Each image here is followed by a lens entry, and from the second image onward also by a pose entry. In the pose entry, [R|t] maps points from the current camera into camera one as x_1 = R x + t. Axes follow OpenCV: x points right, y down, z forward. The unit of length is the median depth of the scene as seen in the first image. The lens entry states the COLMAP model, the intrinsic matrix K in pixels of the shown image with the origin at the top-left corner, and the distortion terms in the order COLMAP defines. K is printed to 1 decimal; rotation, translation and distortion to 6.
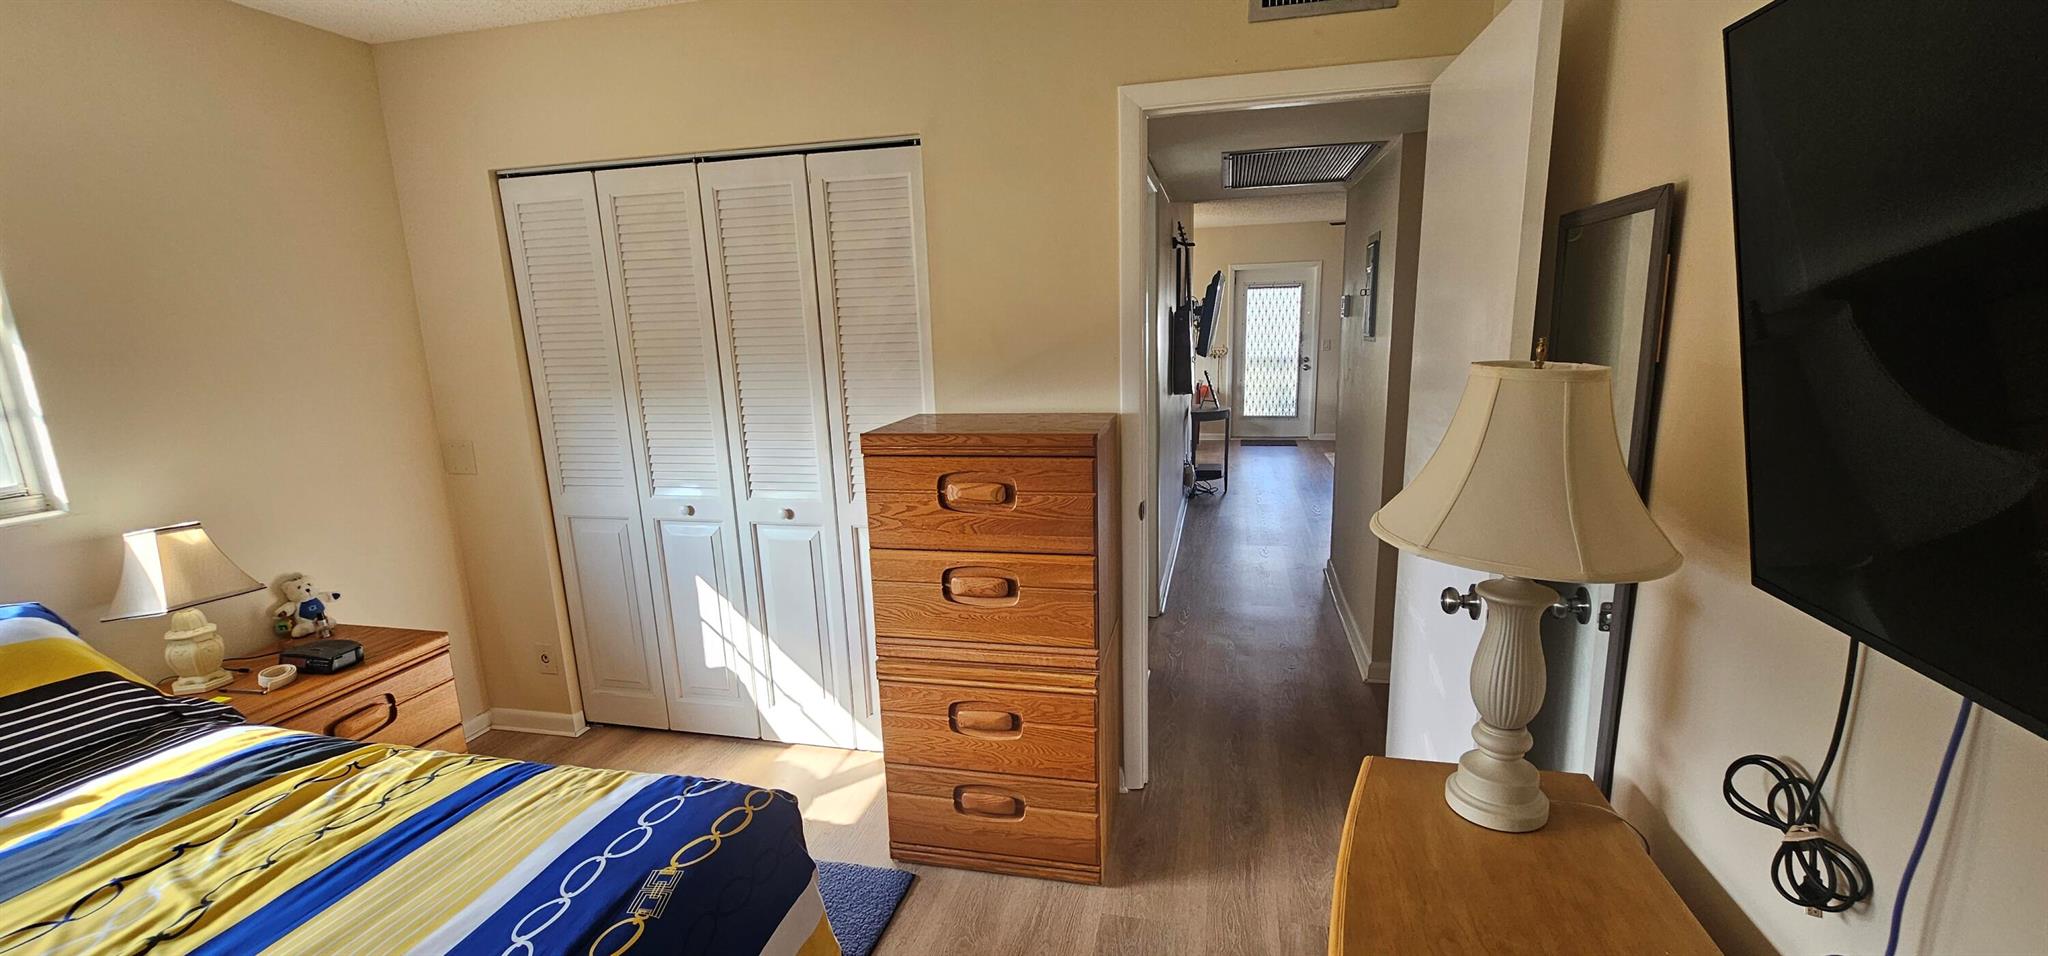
lens RADIAL K [[837.0, 0, 1026.3], [0, 837.0, 493.7], [0, 0, 1]] dist [0.000805, 0.000265]
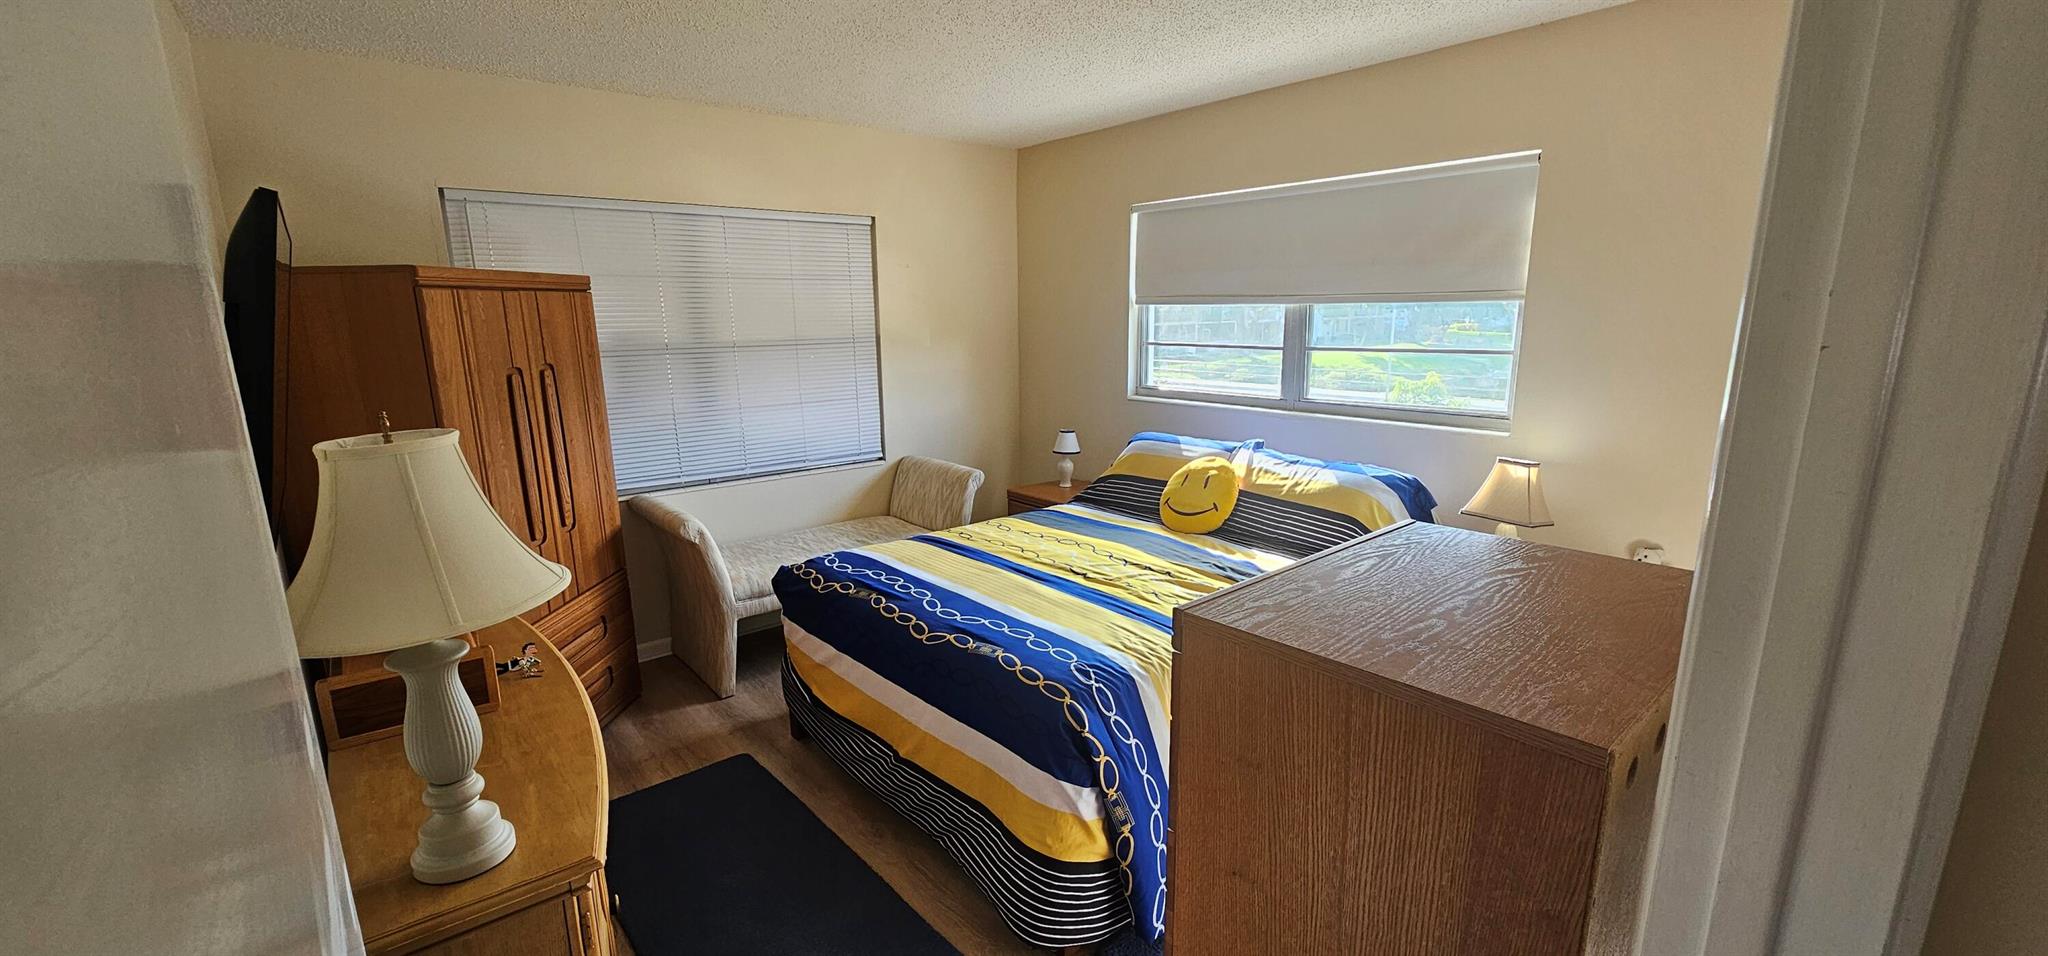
lens RADIAL K [[837.0, 0, 1020.1], [0, 837.0, 488.1], [0, 0, 1]] dist [0.000805, 0.000265]
pose [[-0.593061, 0.211550, -0.776869, 0.804927], [-0.133910, 0.925512, 0.354254, -0.474712], [0.793944, 0.314125, -0.520556, 1.804322]]
